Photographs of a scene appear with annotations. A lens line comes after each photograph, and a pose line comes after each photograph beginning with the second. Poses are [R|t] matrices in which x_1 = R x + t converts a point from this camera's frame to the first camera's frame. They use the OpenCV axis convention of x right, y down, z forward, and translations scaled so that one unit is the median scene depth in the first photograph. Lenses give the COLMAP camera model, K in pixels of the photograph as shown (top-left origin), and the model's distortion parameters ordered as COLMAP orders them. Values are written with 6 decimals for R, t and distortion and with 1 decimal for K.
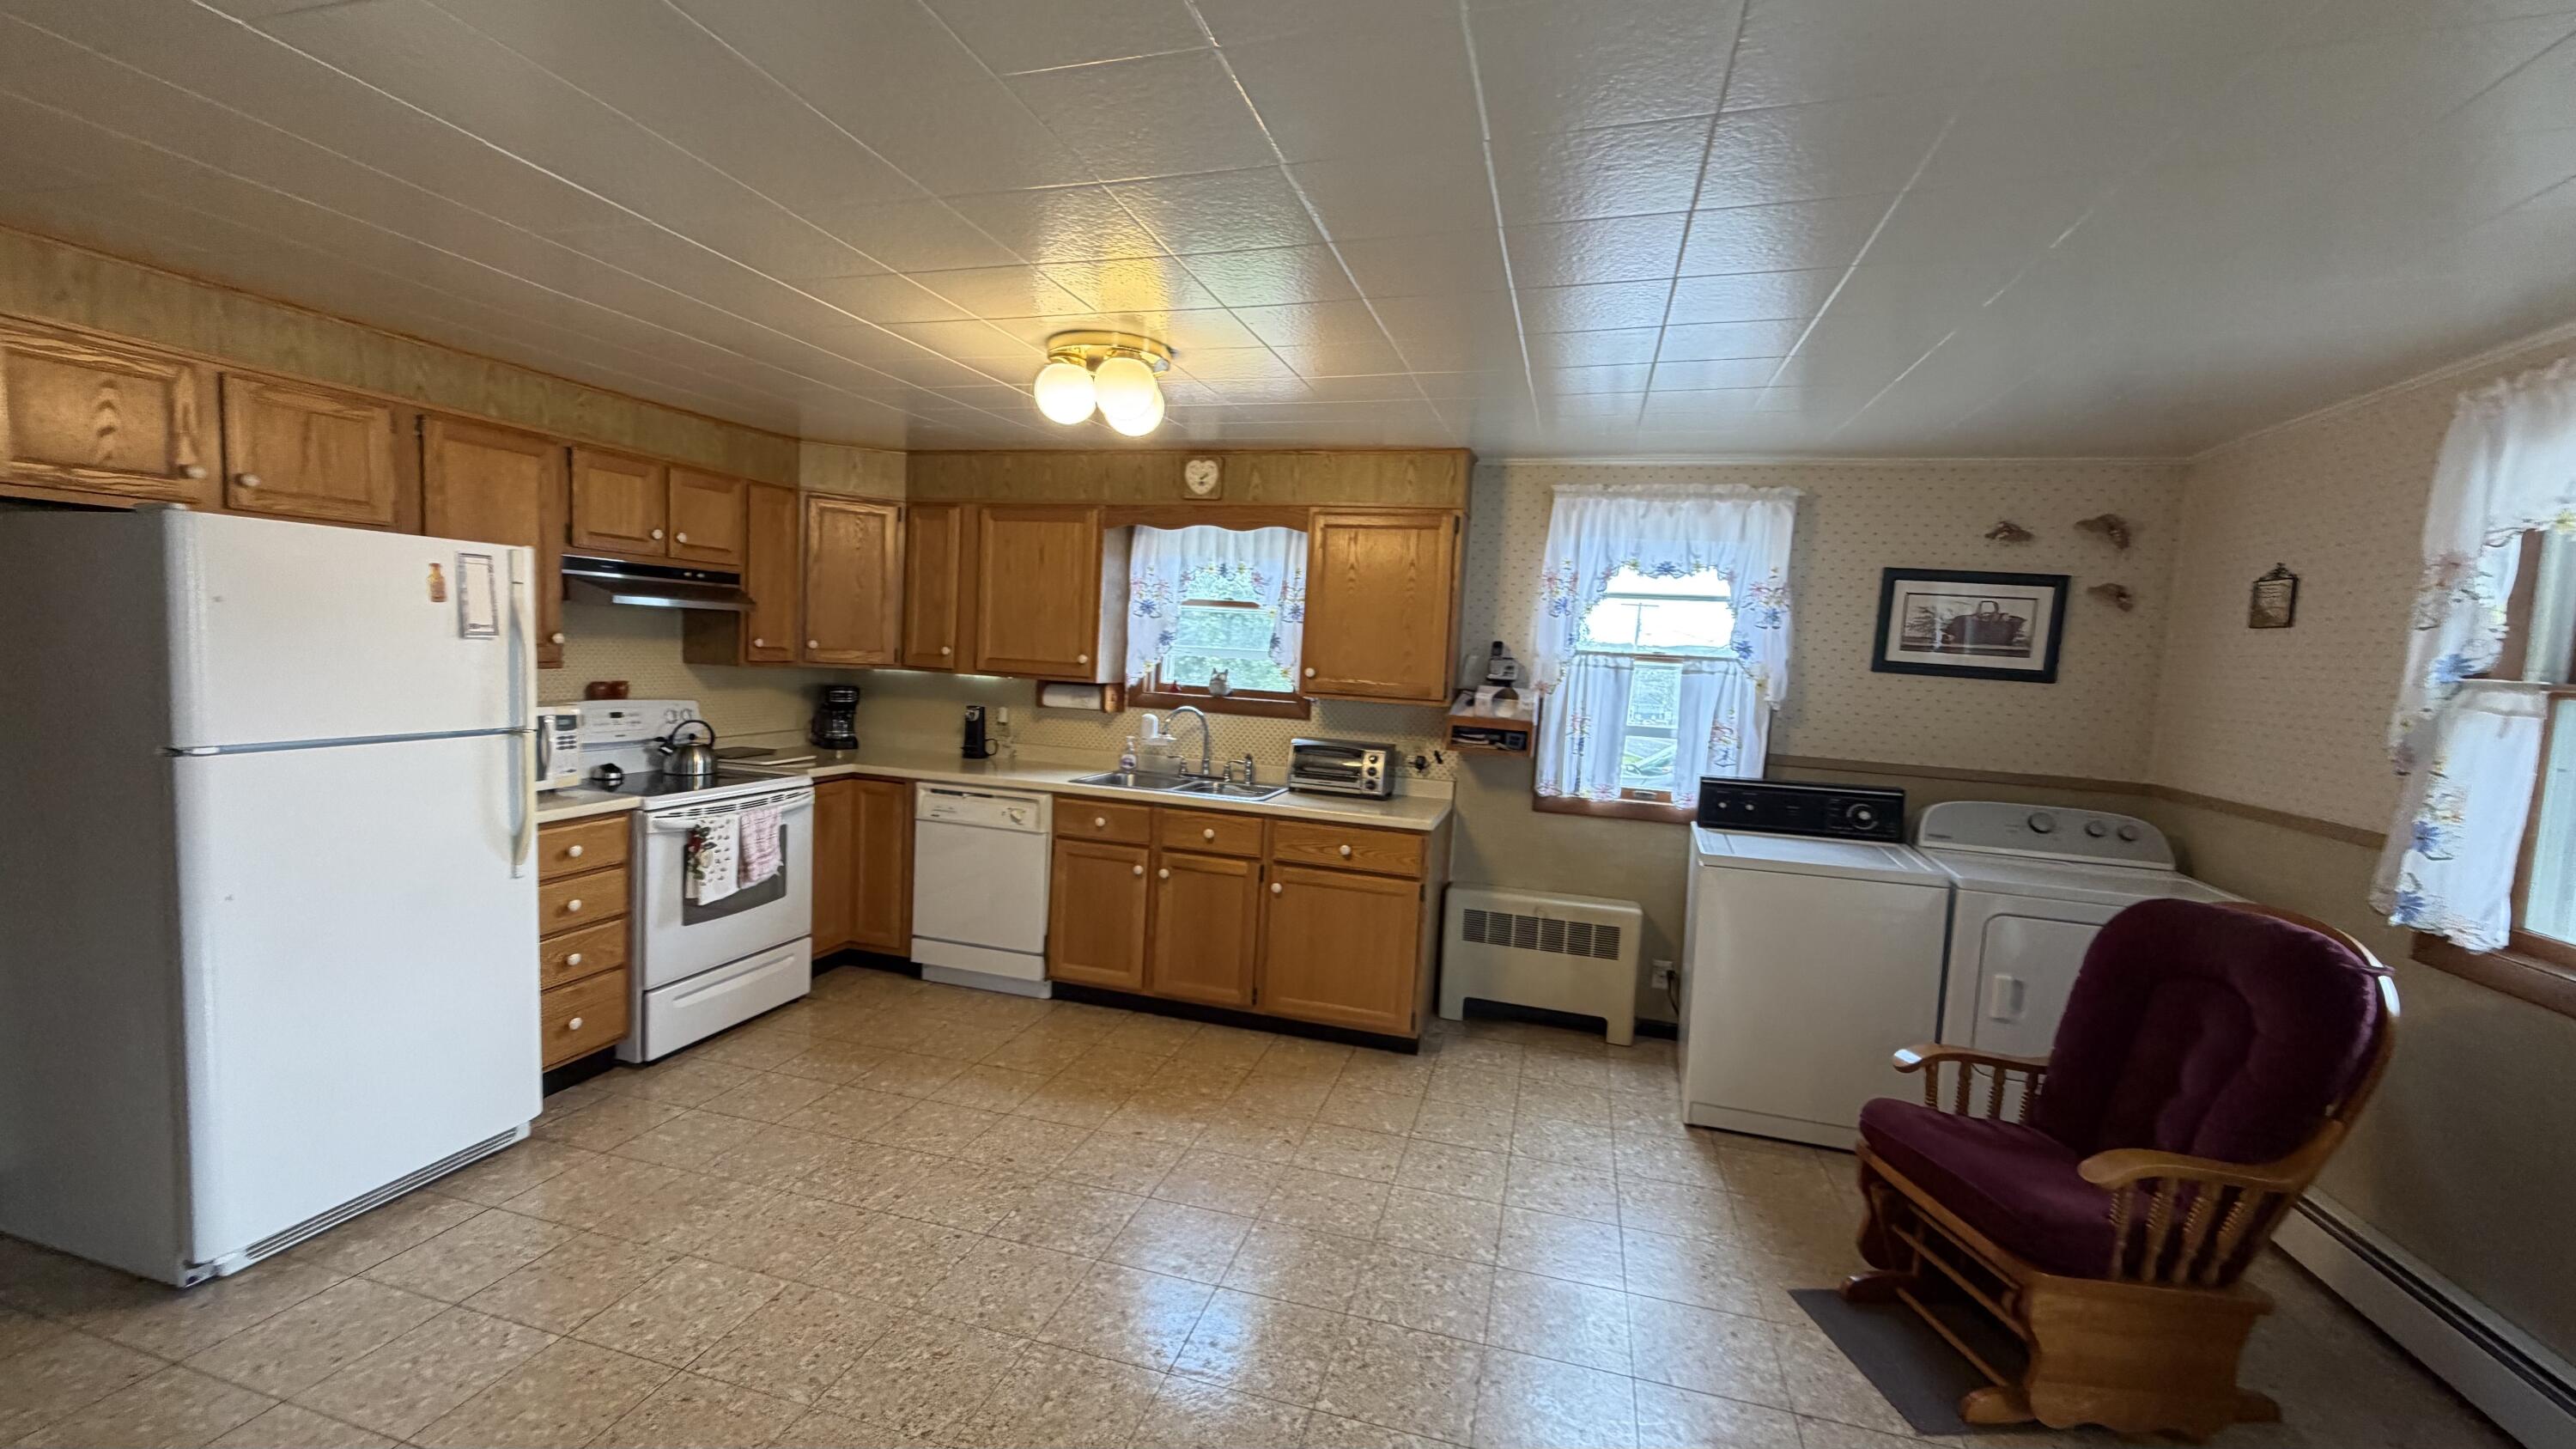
lens RADIAL K [[1022.1, 0, 1286.3], [0, 1022.1, 721.1], [0, 0, 1]] dist [-0.002322, 0.000536]
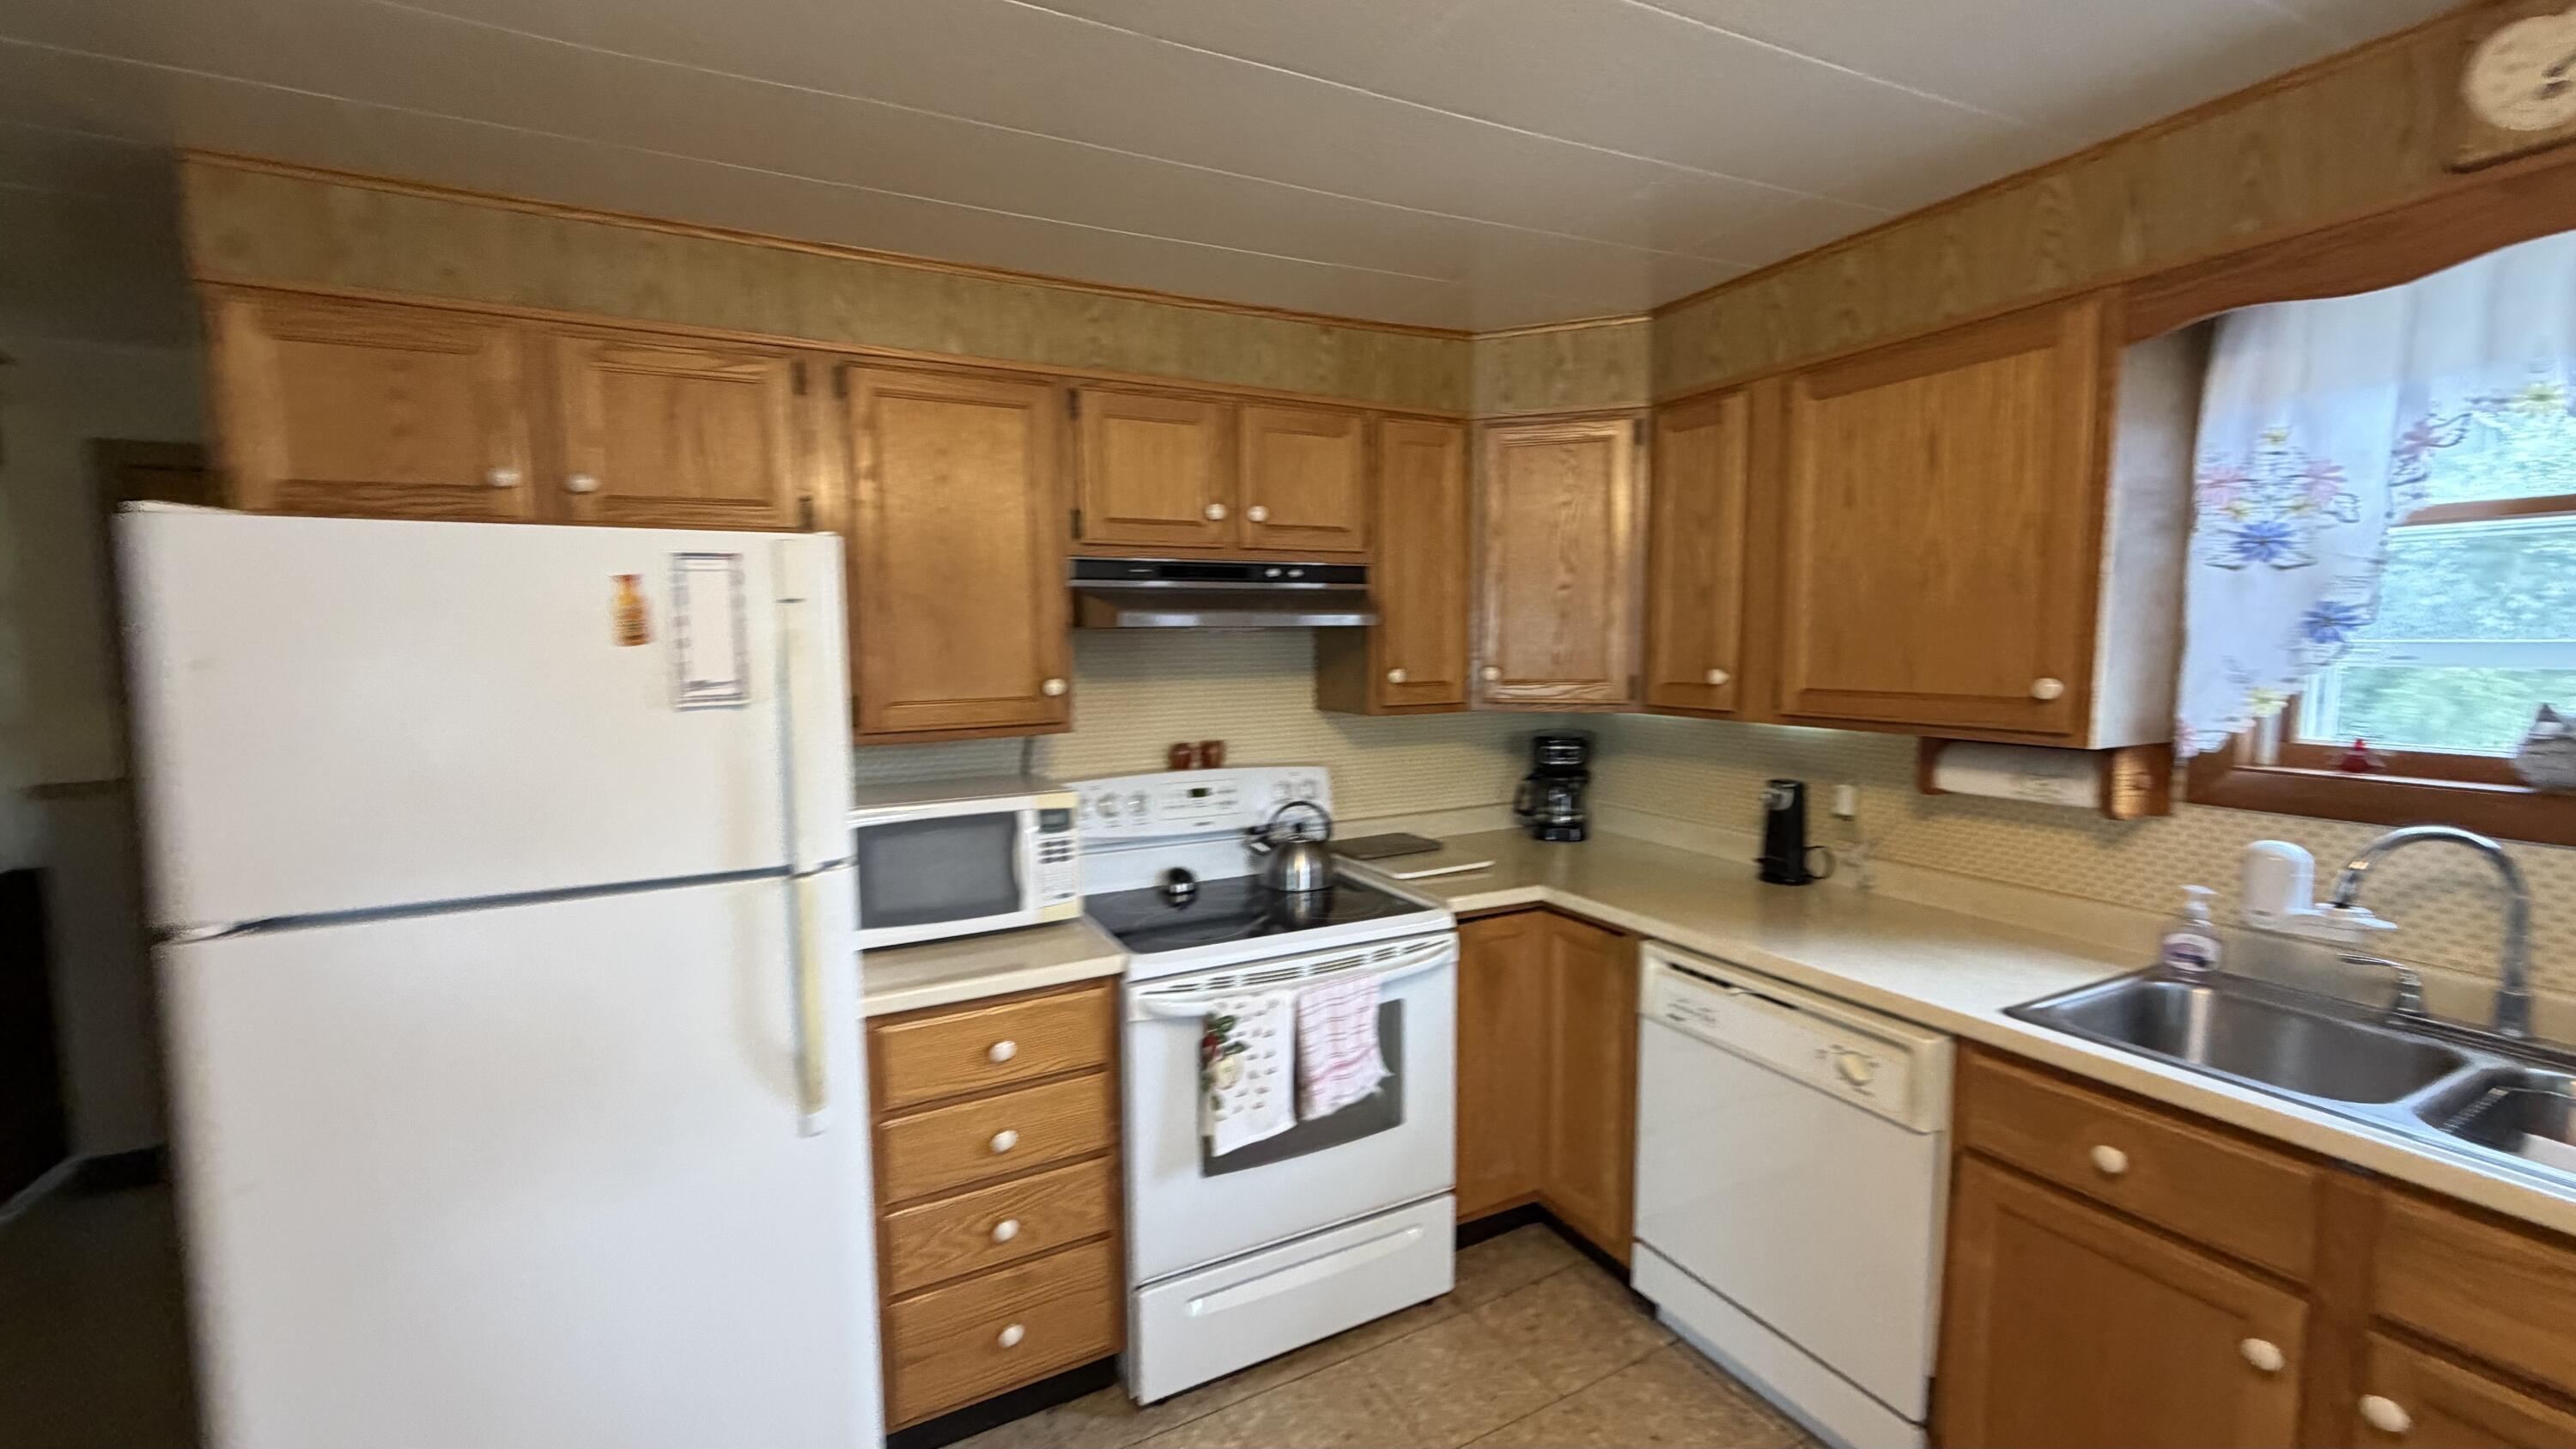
lens RADIAL K [[1022.1, 0, 1277.9], [0, 1022.1, 731.3], [0, 0, 1]] dist [-0.002322, 0.000536]
pose [[0.680245, 0.007504, -0.732946, -0.126974], [-0.008116, 0.999963, 0.002706, -0.049086], [0.732940, 0.004107, 0.680281, 0.579763]]
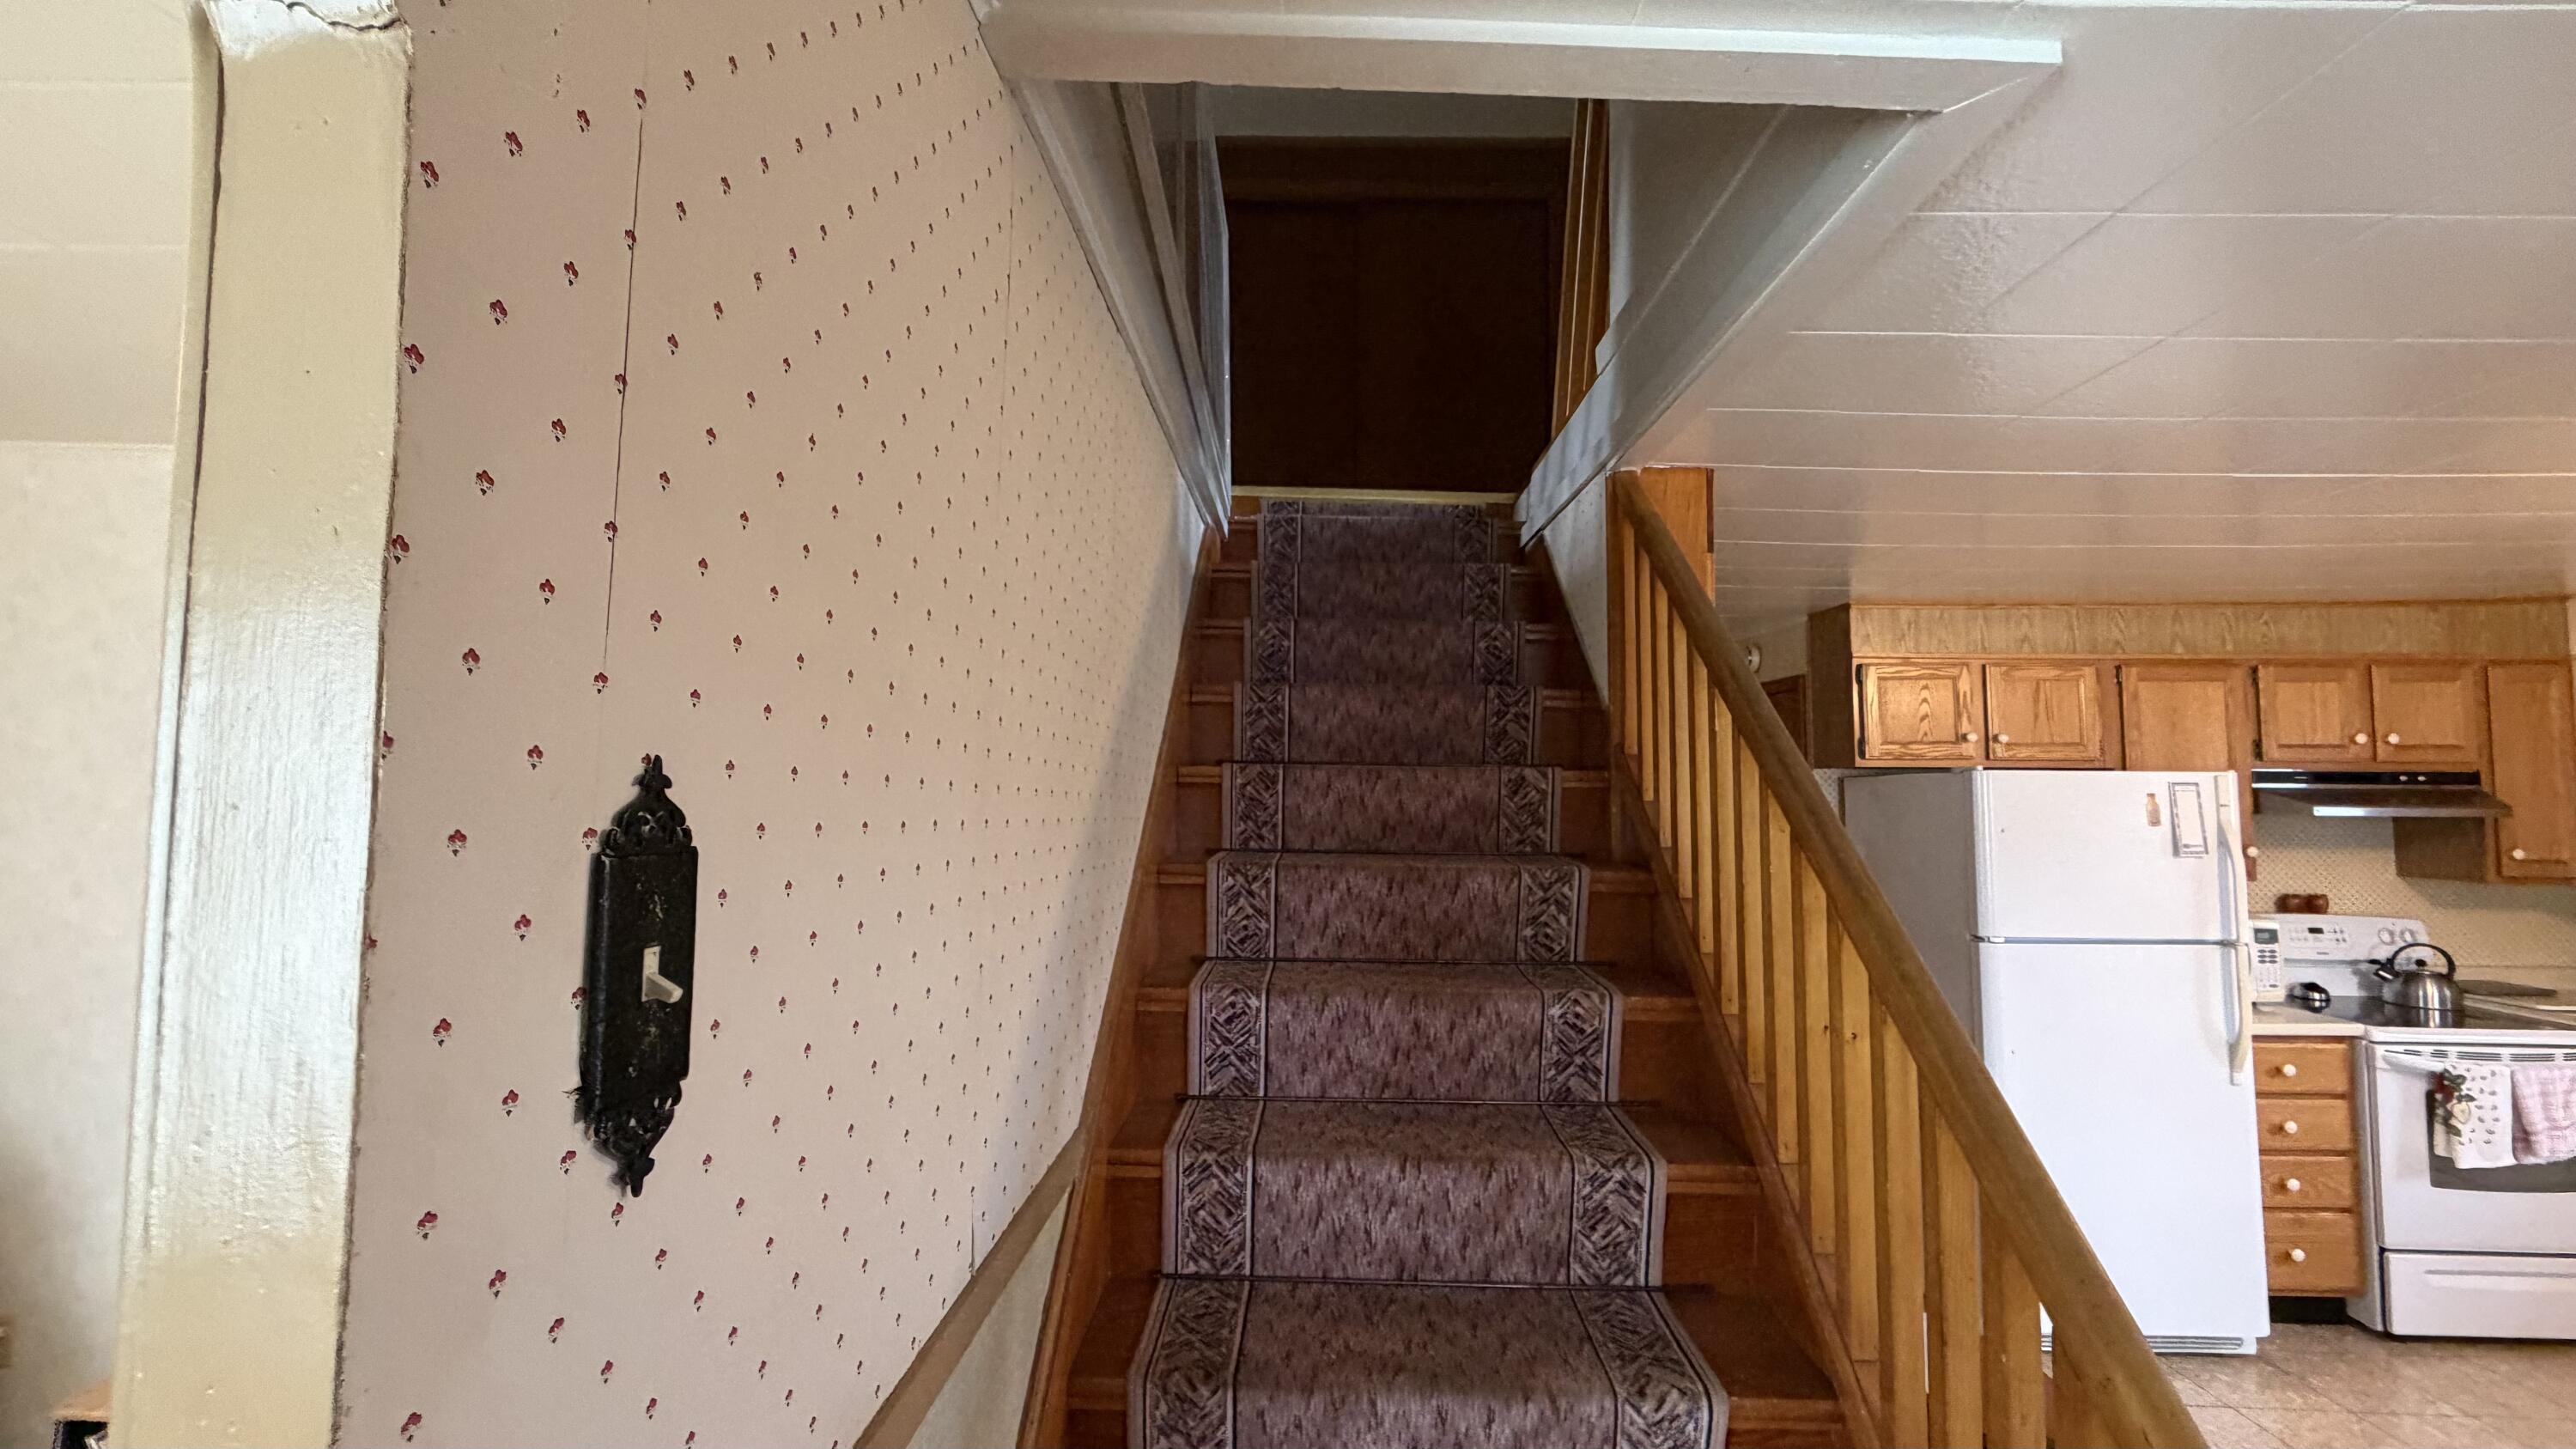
lens RADIAL K [[1022.1, 0, 1280.4], [0, 1022.1, 728.2], [0, 0, 1]] dist [-0.002322, 0.000536]
pose [[0.239730, -0.105401, -0.965101, 0.045550], [-0.067337, 0.989890, -0.124835, -0.009246], [0.968502, 0.094913, 0.230209, -0.164261]]
